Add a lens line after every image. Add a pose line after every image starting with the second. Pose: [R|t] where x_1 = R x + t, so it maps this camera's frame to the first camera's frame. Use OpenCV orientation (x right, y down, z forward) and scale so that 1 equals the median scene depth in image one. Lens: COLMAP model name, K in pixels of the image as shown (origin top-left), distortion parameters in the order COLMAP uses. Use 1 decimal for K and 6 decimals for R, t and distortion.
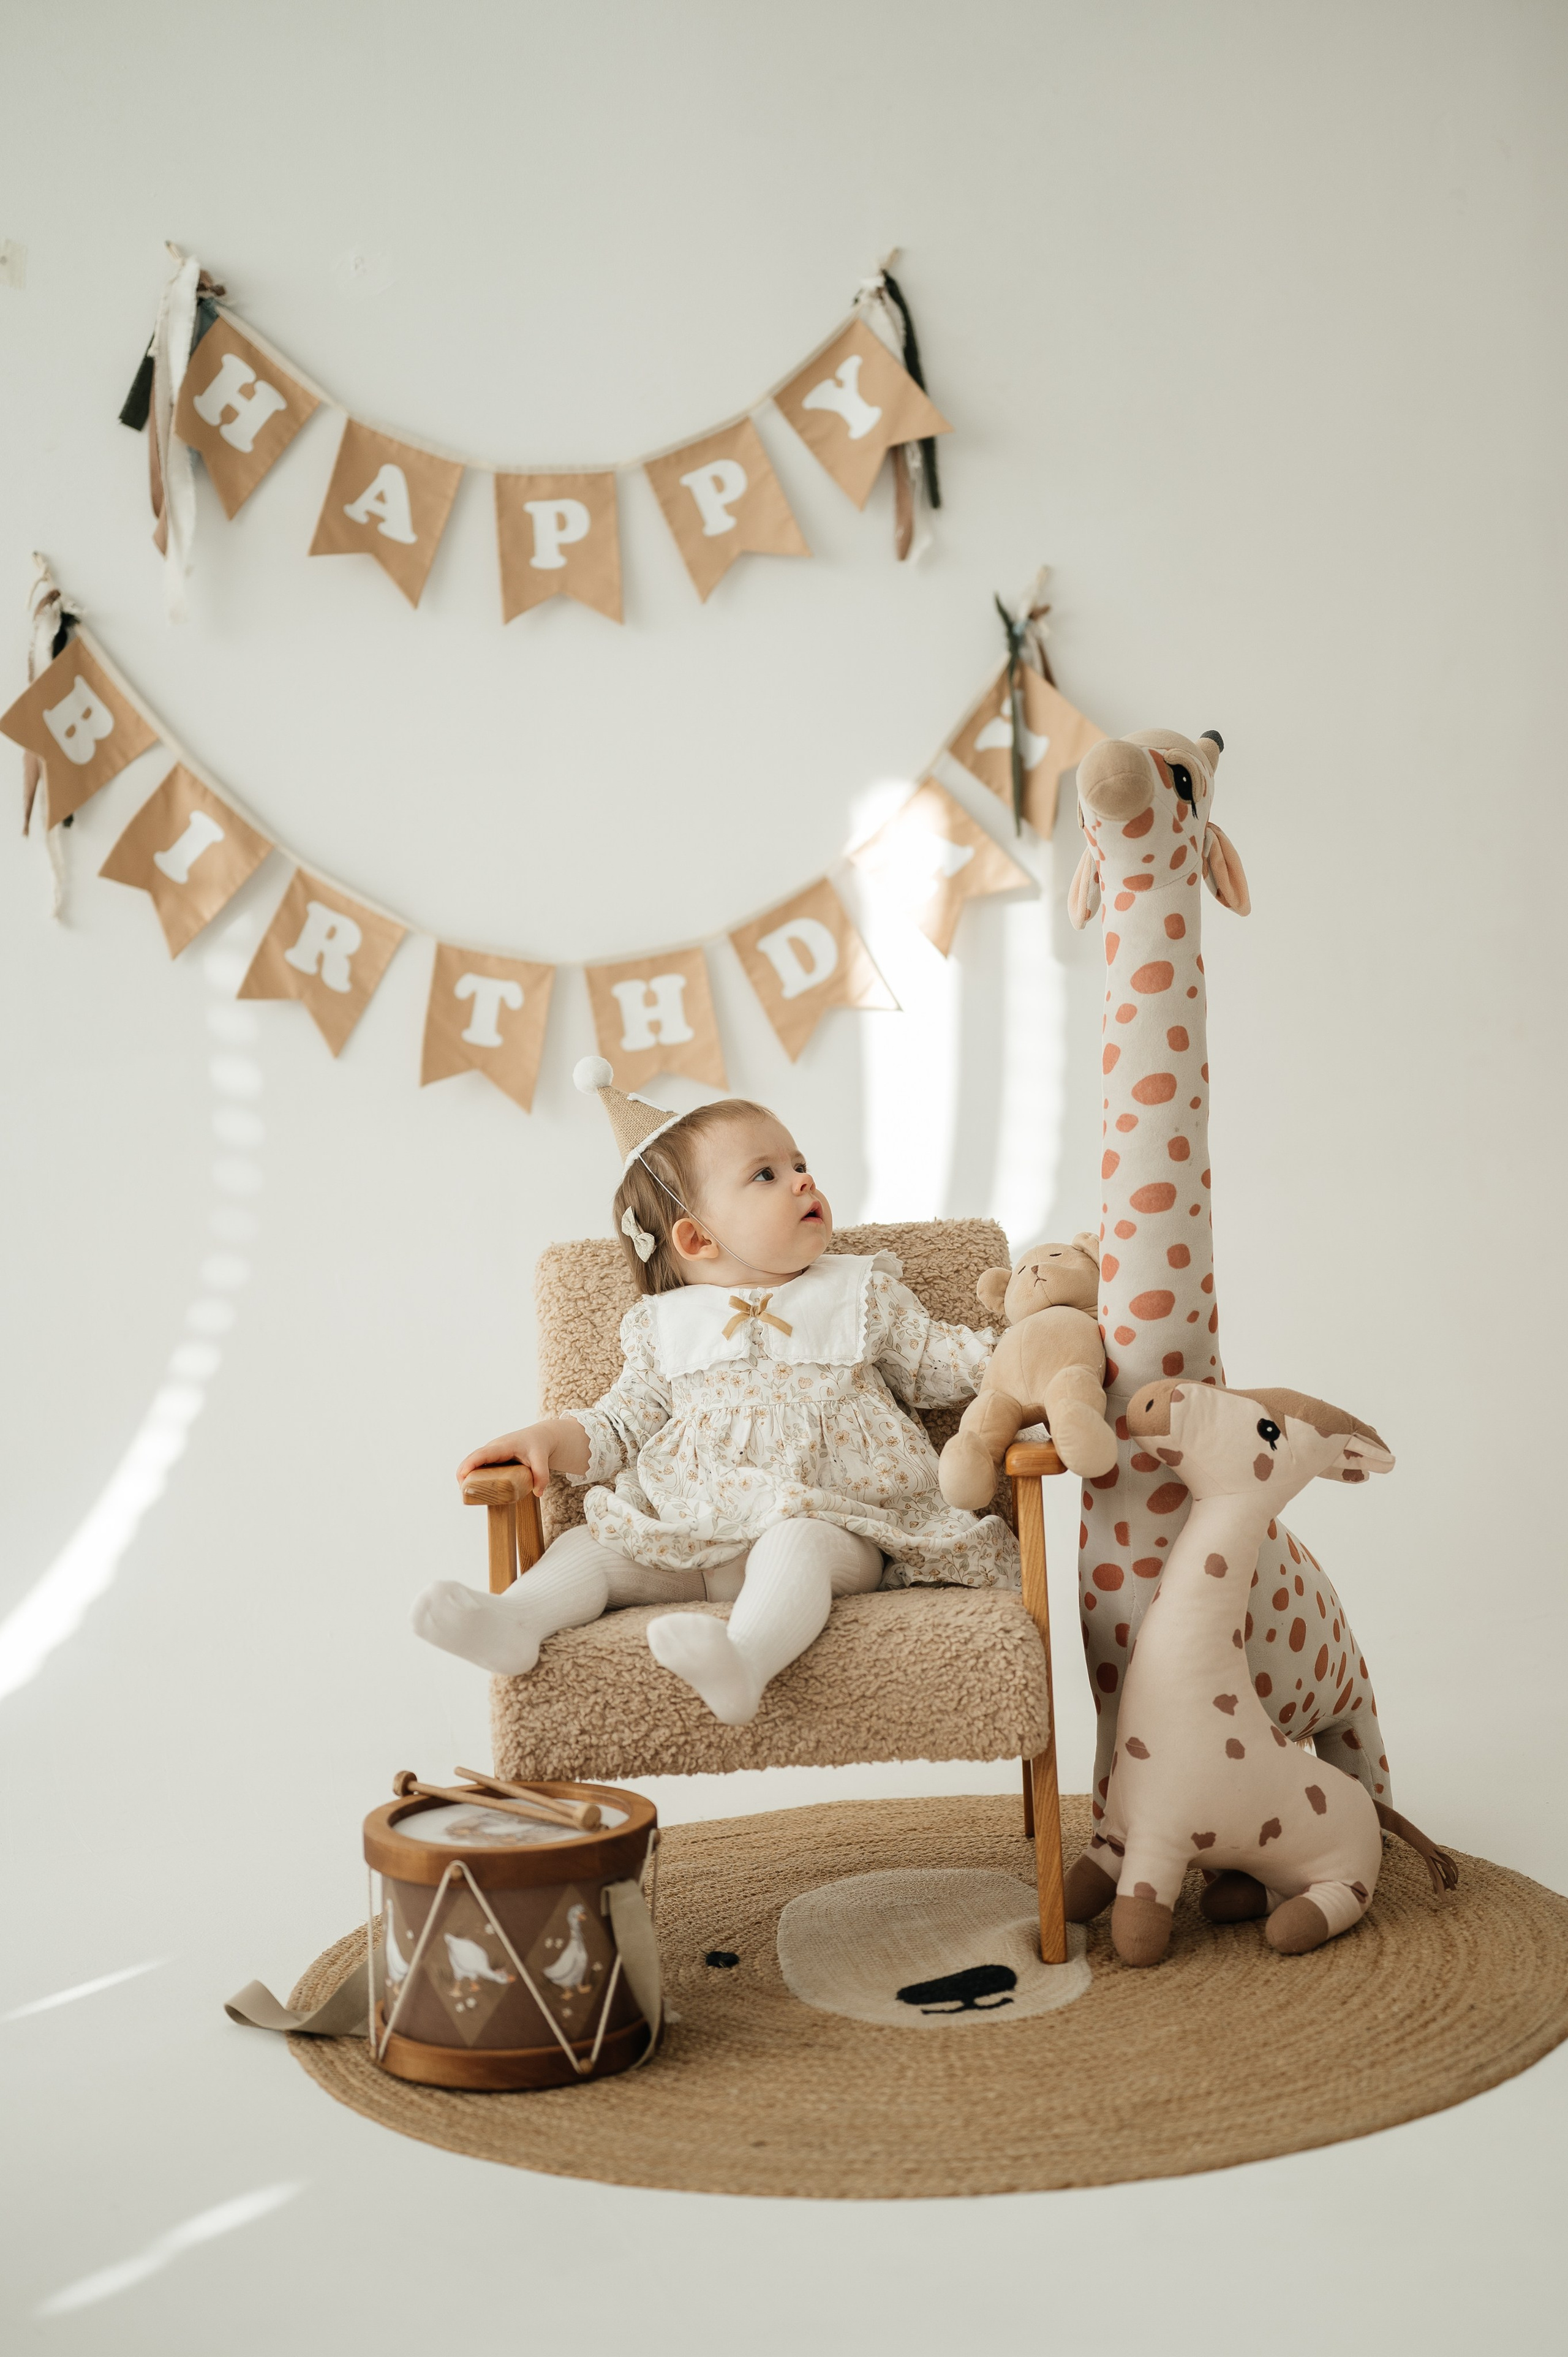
lens RADIAL K [[3383.2, 0, 802.1], [0, 3383.2, 1215.3], [0, 0, 1]] dist [-0.010775, -0.016077]
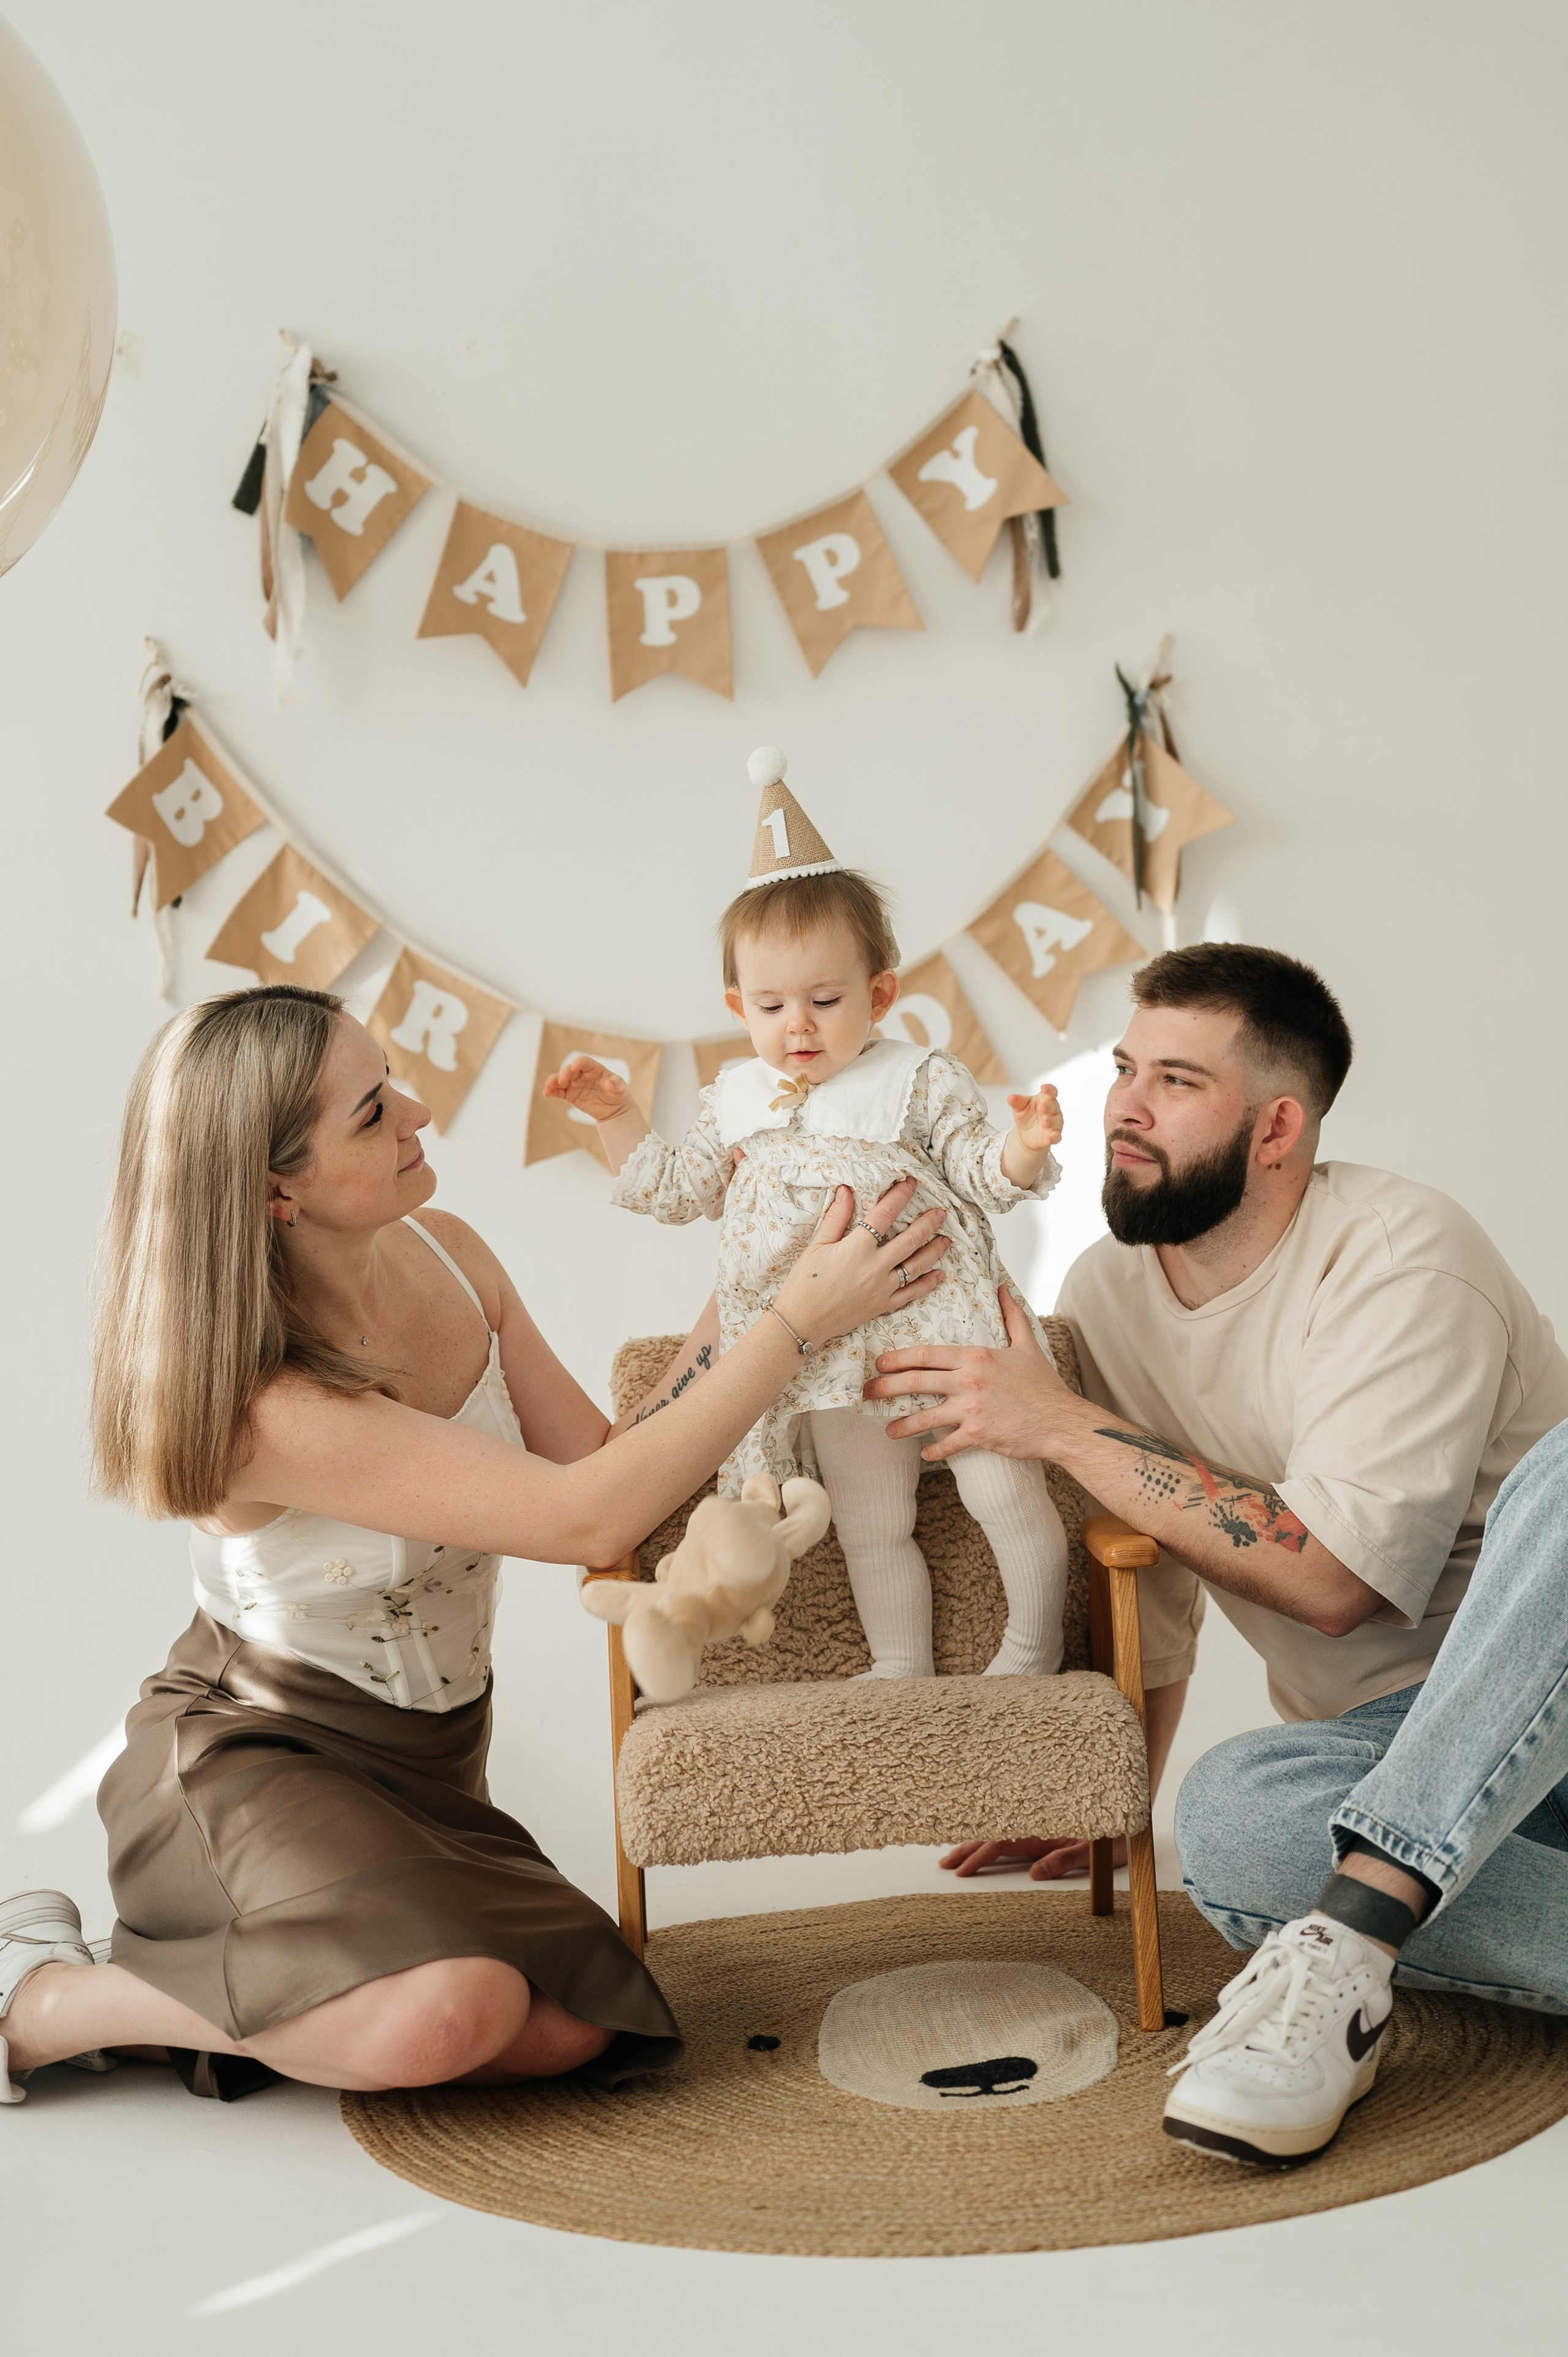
lens RADIAL K [[4049.1, 0, 855.9], [0, 4049.1, 1033.7], [0, 0, 1]] dist [-0.015814, 0.074407]
pose [[0.997893, 0.003316, -0.064800, 0.061806], [-0.006214, 0.998987, -0.044570, -0.024908], [0.064587, 0.044879, 0.996902, -0.182356]]
